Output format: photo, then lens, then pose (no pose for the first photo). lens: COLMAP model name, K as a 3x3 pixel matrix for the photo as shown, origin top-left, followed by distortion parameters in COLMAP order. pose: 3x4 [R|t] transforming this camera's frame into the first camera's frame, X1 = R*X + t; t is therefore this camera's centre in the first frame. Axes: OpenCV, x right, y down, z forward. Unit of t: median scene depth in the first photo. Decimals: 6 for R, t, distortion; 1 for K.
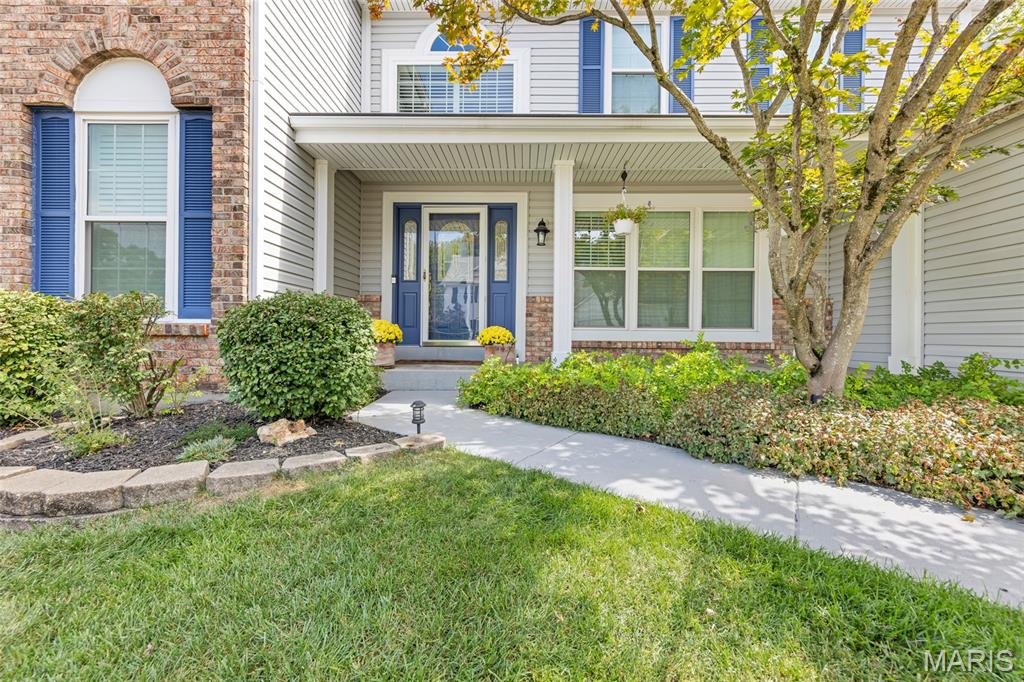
lens RADIAL K [[404.8, 0, 509.2], [0, 404.8, 336.7], [0, 0, 1]] dist [0.001913, 0.000100]
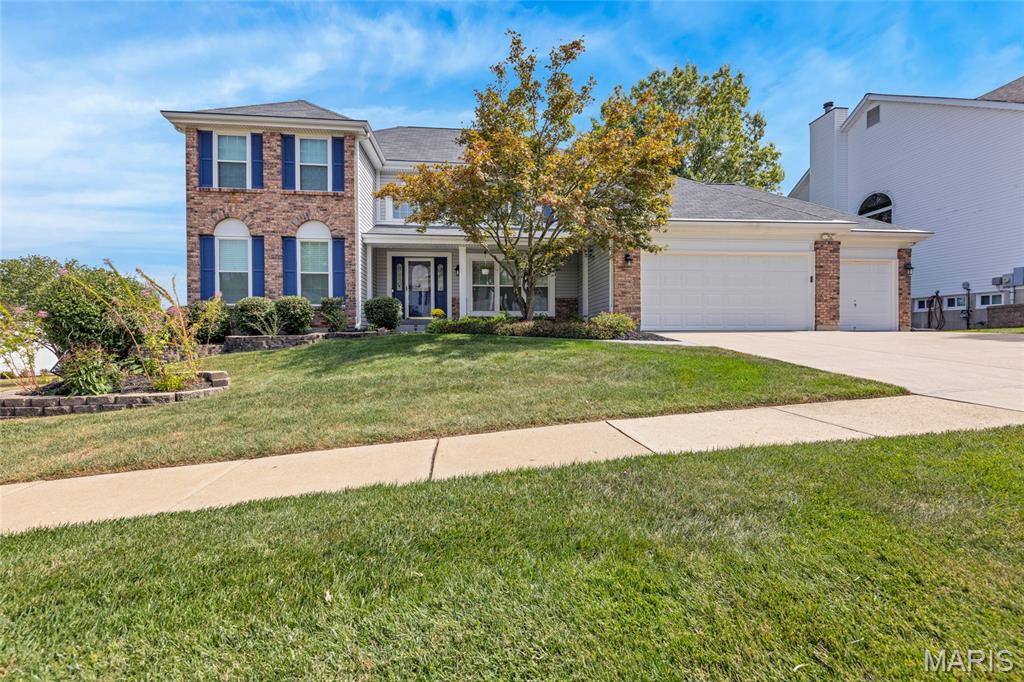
lens RADIAL K [[426.7, 0, 518.2], [0, 426.7, 339.4], [0, 0, 1]] dist [-0.001604, -0.000116]
pose [[0.991338, -0.016405, 0.130303, 0.111097], [0.016404, 0.999865, 0.001086, 0.164221], [-0.130303, 0.001061, 0.991474, -1.673831]]
